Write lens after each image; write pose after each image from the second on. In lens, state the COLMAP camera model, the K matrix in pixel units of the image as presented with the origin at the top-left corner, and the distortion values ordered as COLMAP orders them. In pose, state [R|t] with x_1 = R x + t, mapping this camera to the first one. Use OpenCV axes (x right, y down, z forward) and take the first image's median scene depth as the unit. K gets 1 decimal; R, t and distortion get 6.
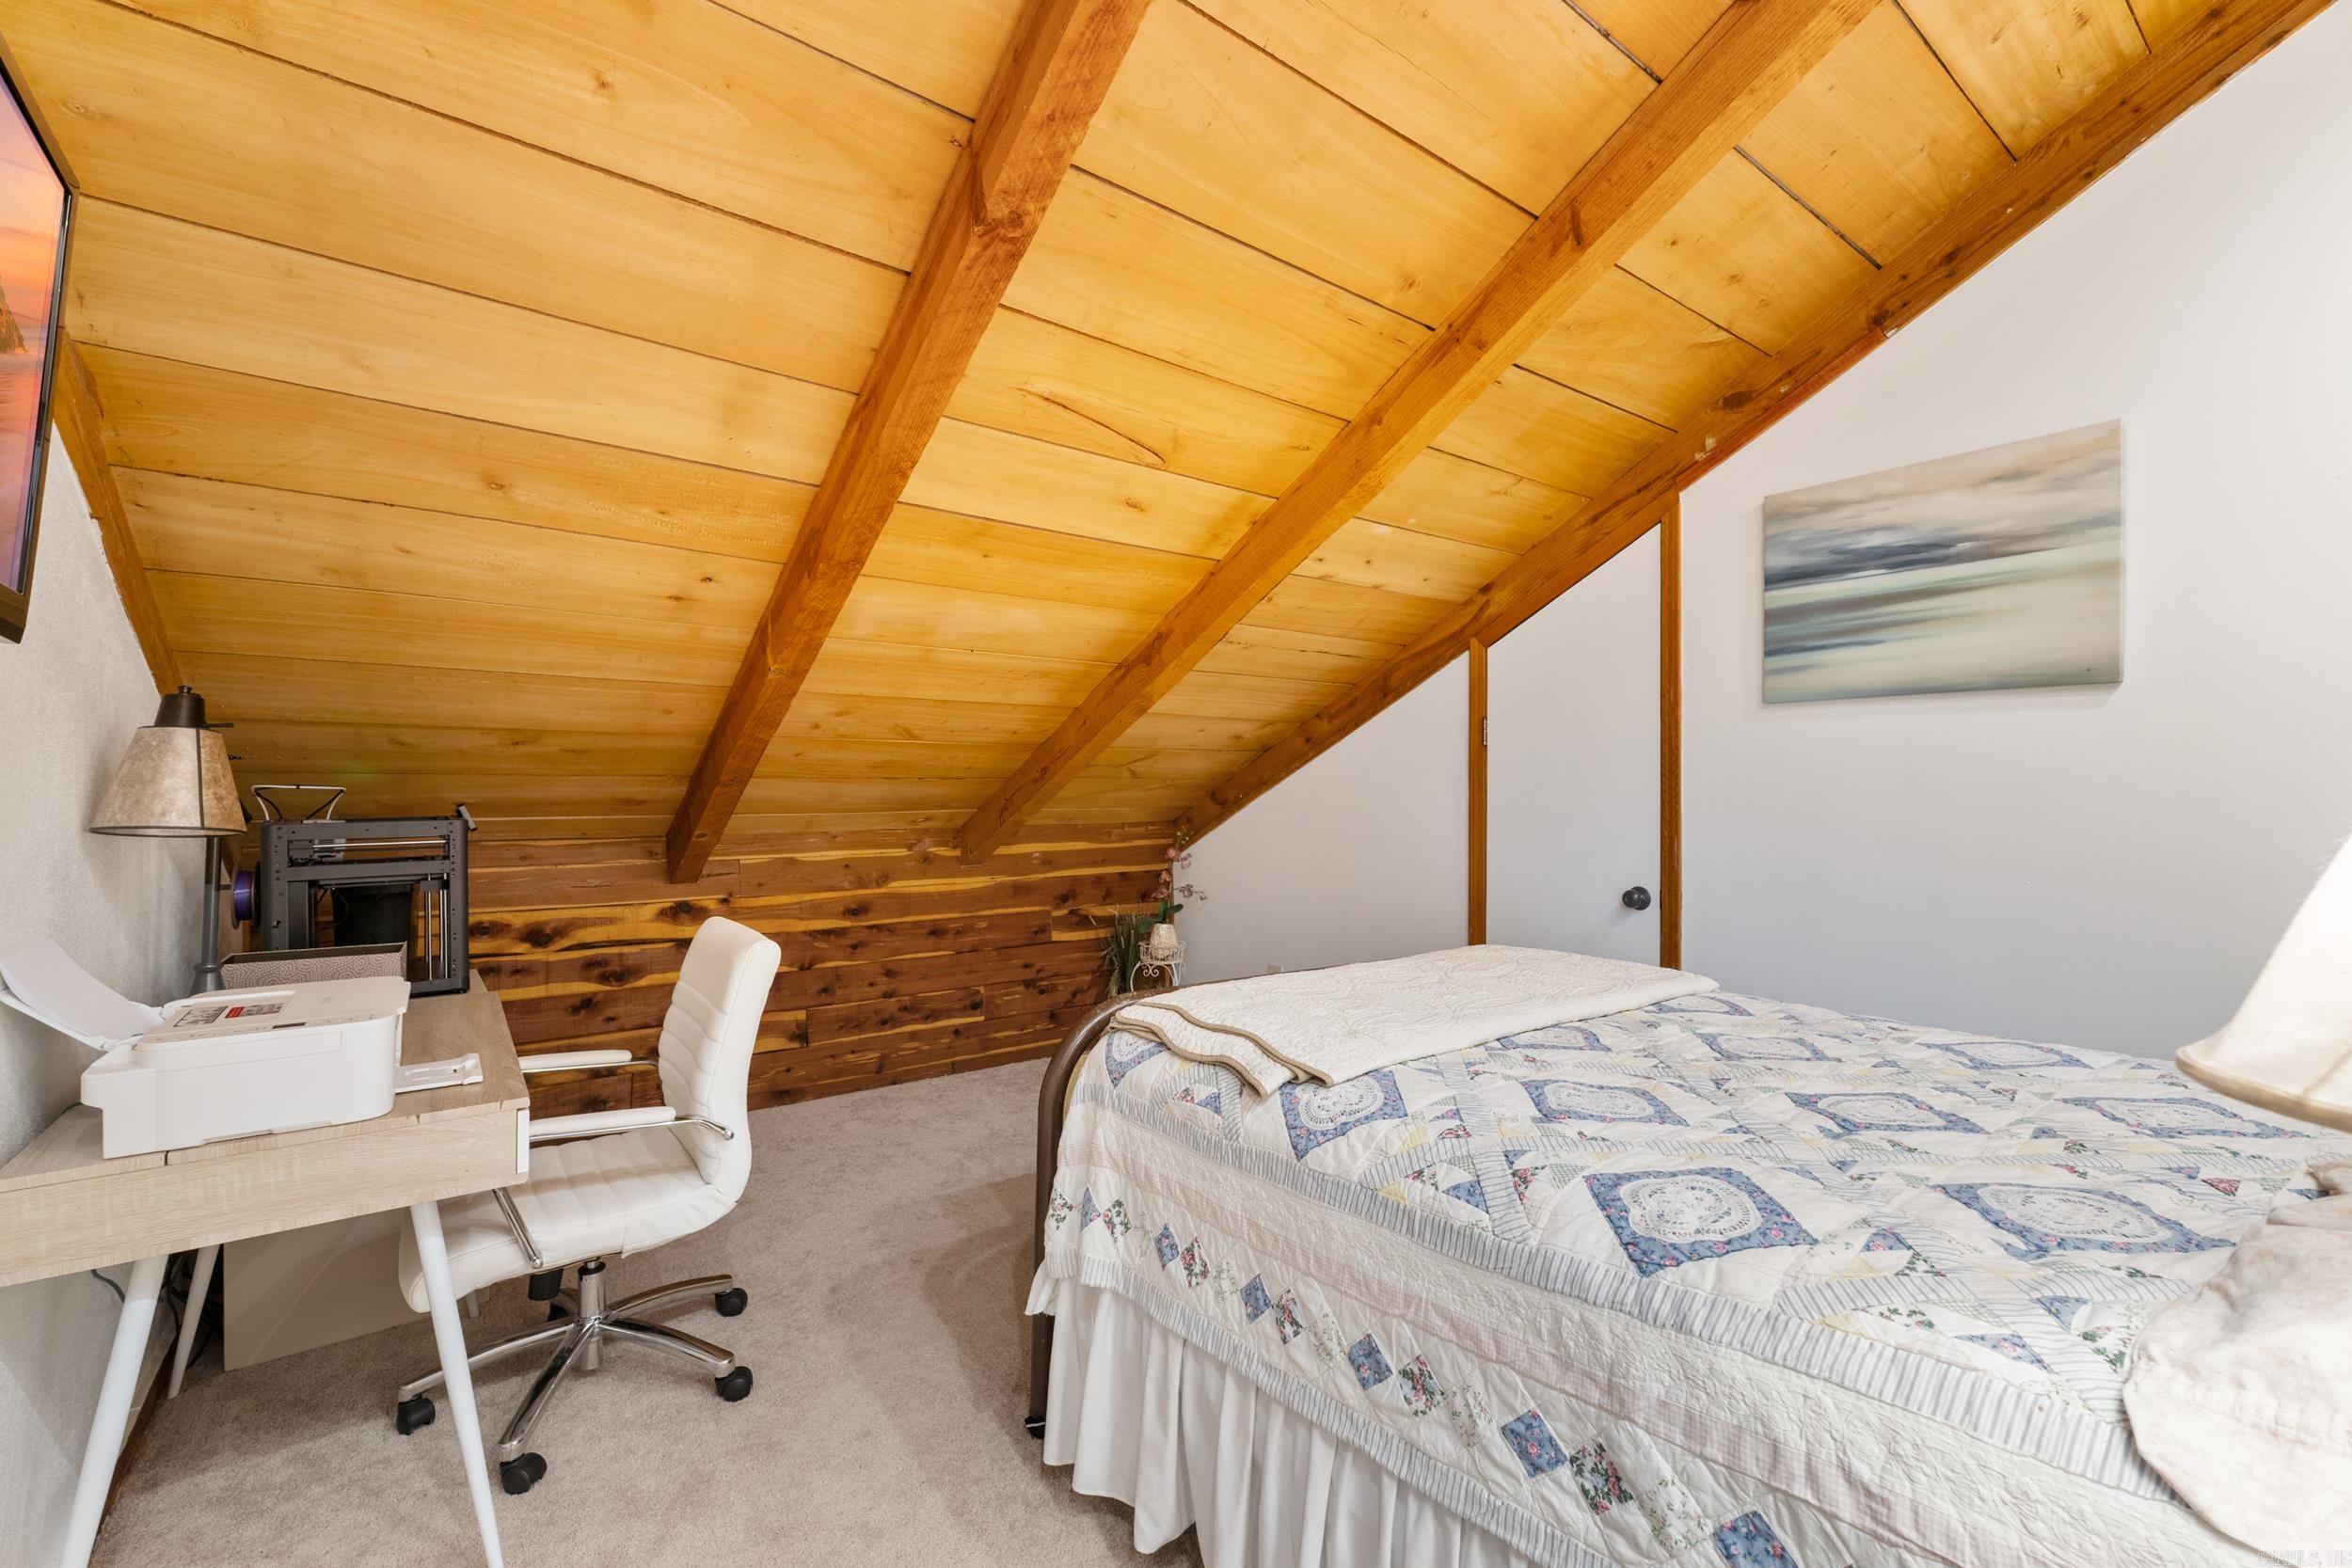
lens RADIAL K [[1002.3, 0, 1180.8], [0, 1002.3, 788.7], [0, 0, 1]] dist [0.002863, 0.000803]
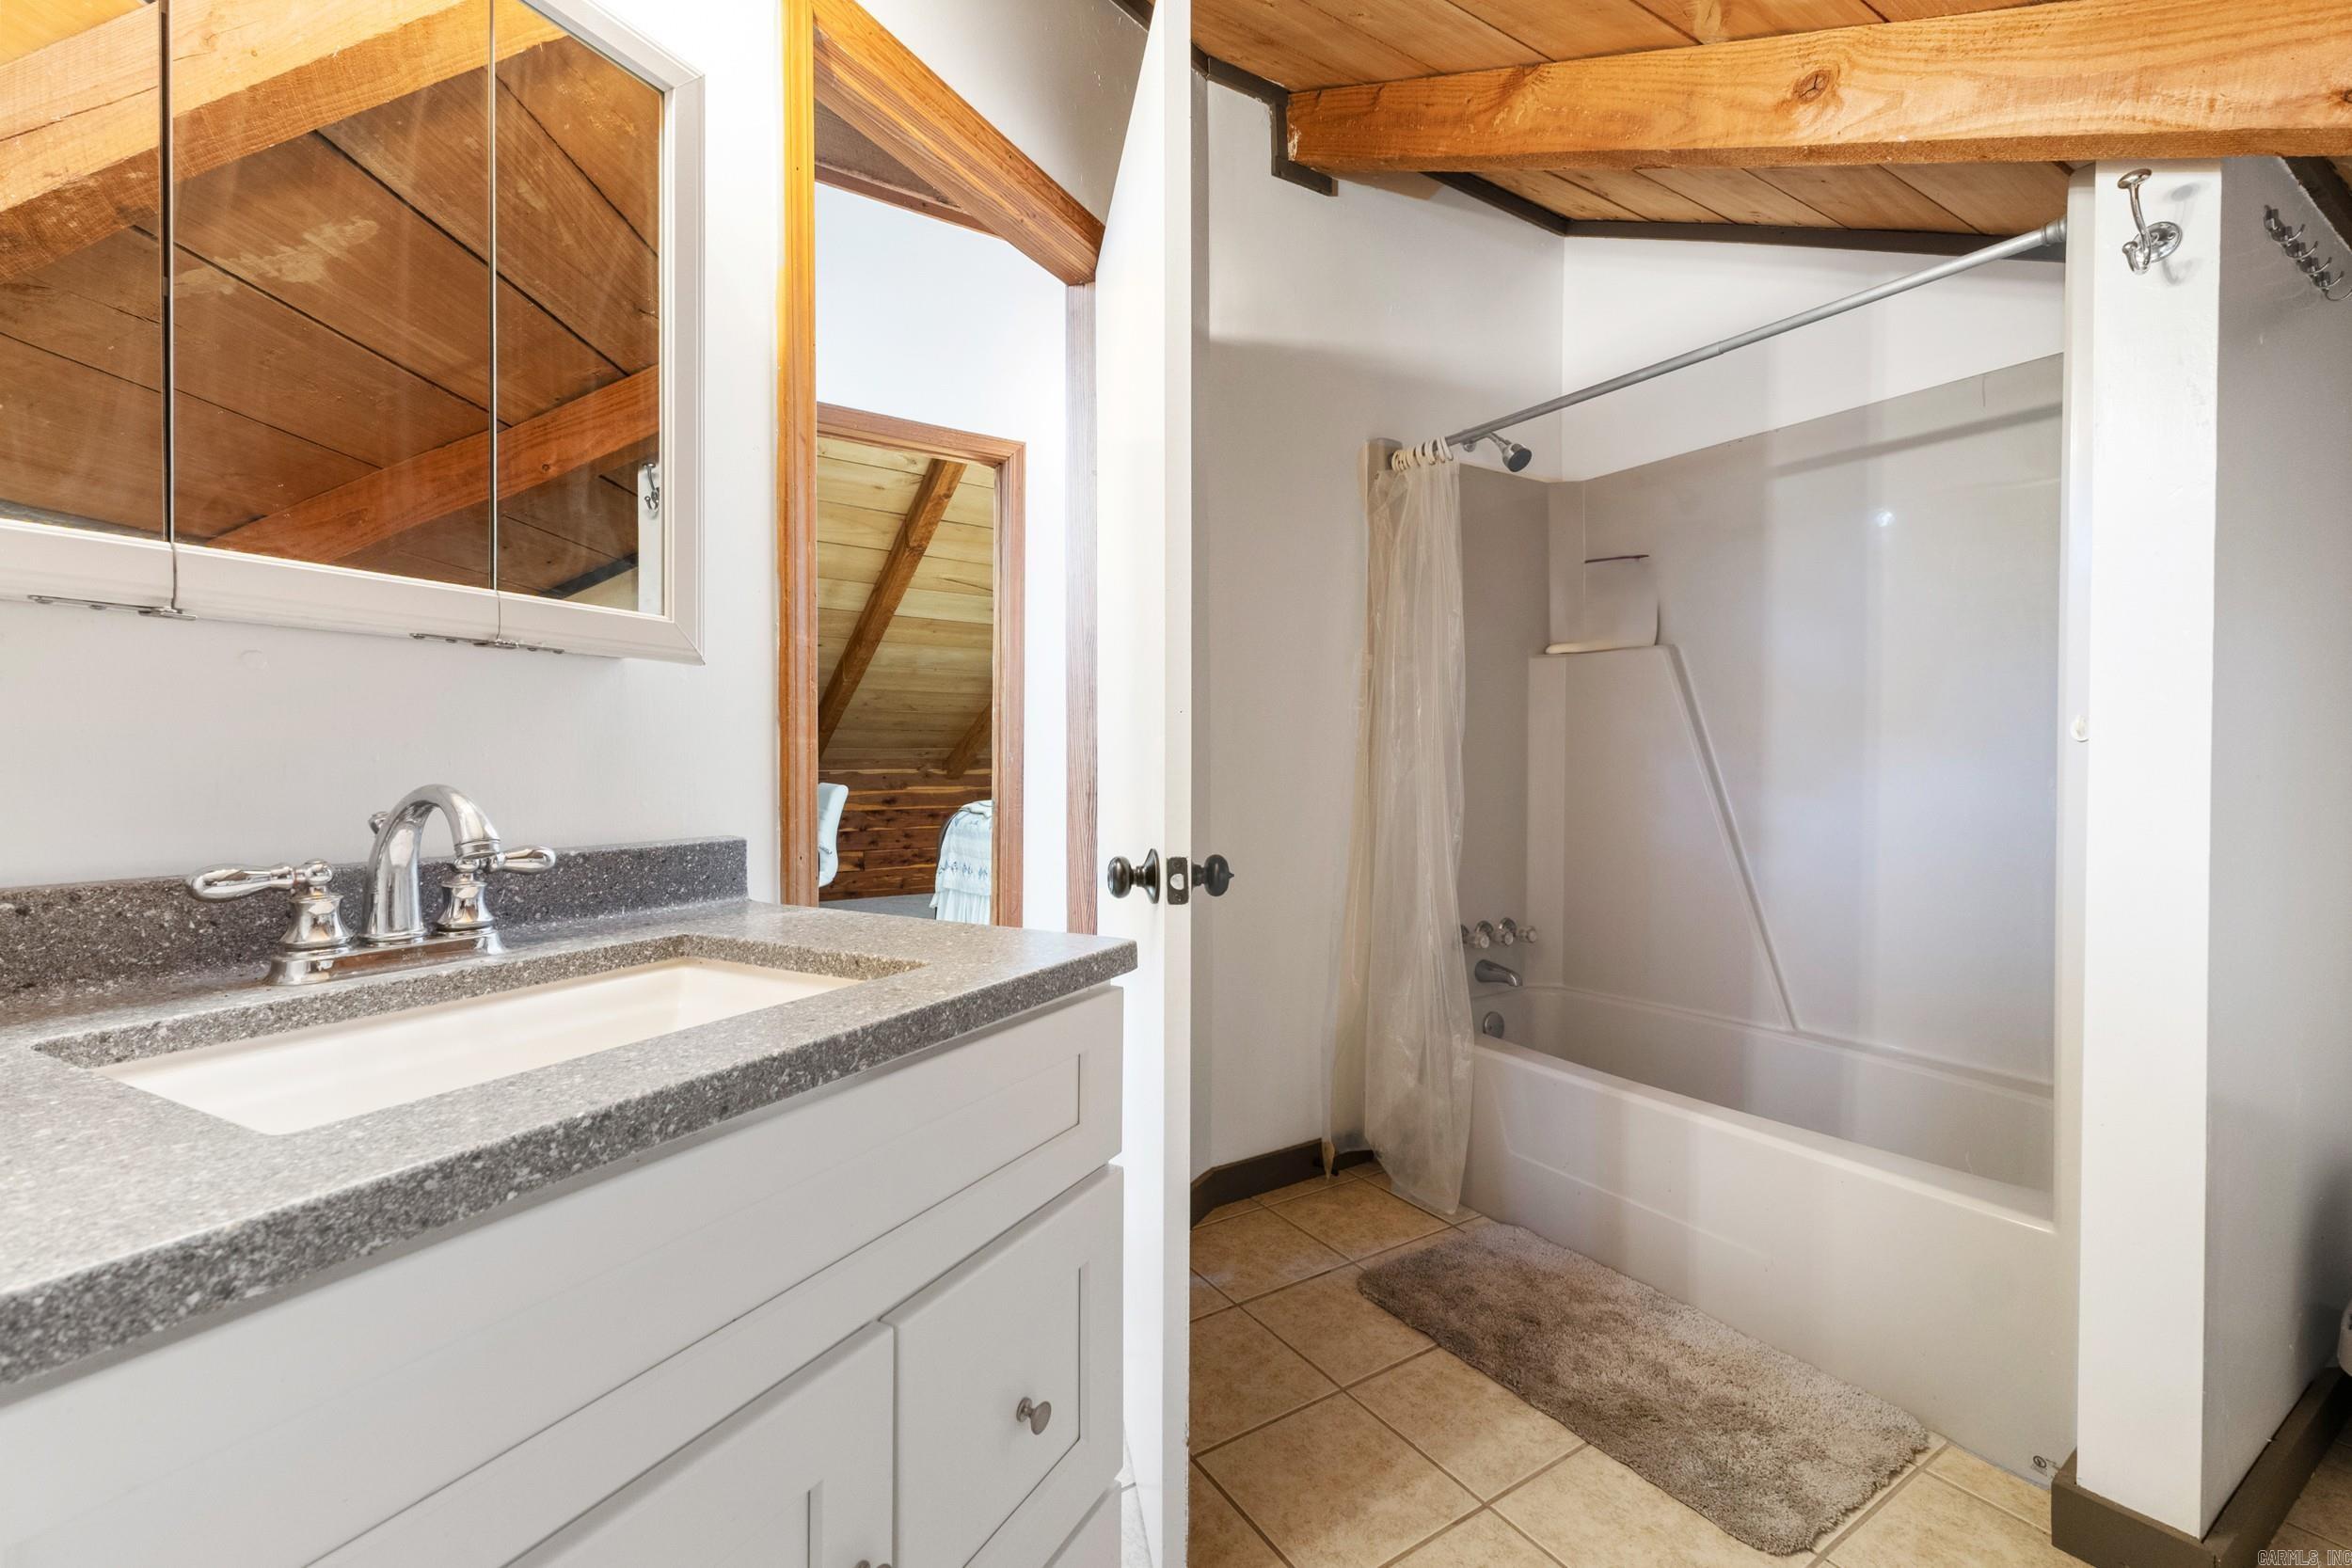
lens RADIAL K [[1002.3, 0, 1171.8], [0, 1002.3, 770.5], [0, 0, 1]] dist [0.002863, 0.000803]
pose [[0.997226, 0.003907, -0.074335, 0.476450], [-0.003066, 0.999930, 0.011421, 0.055844], [0.074374, -0.011161, 0.997168, -1.155693]]
